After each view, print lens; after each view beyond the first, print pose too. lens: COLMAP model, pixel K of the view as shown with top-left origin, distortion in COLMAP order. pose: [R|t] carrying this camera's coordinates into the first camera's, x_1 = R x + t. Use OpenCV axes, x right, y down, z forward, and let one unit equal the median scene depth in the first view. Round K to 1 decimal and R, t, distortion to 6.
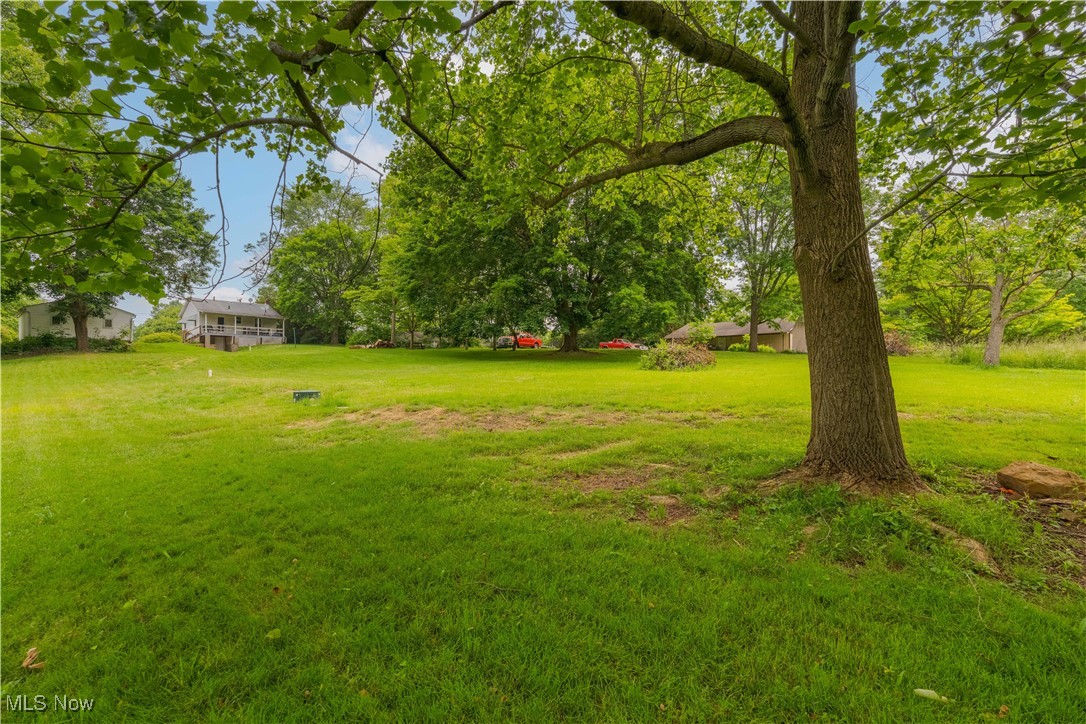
lens RADIAL K [[482.8, 0, 546.4], [0, 482.8, 362.9], [0, 0, 1]] dist [0.002481, 0.000099]
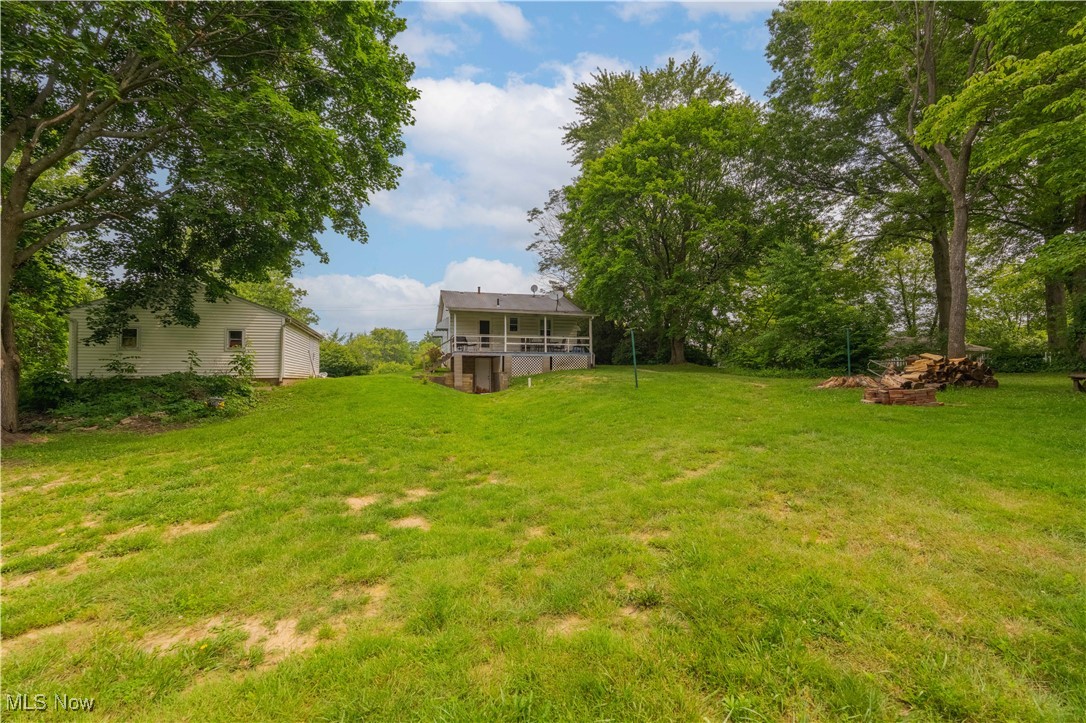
lens RADIAL K [[482.8, 0, 542.8], [0, 482.8, 363.6], [0, 0, 1]] dist [0.002481, 0.000099]
pose [[0.847611, -0.022415, -0.530145, -0.340660], [0.014400, 0.999711, -0.019247, -0.036345], [0.530423, 0.008680, 0.847689, 0.585983]]
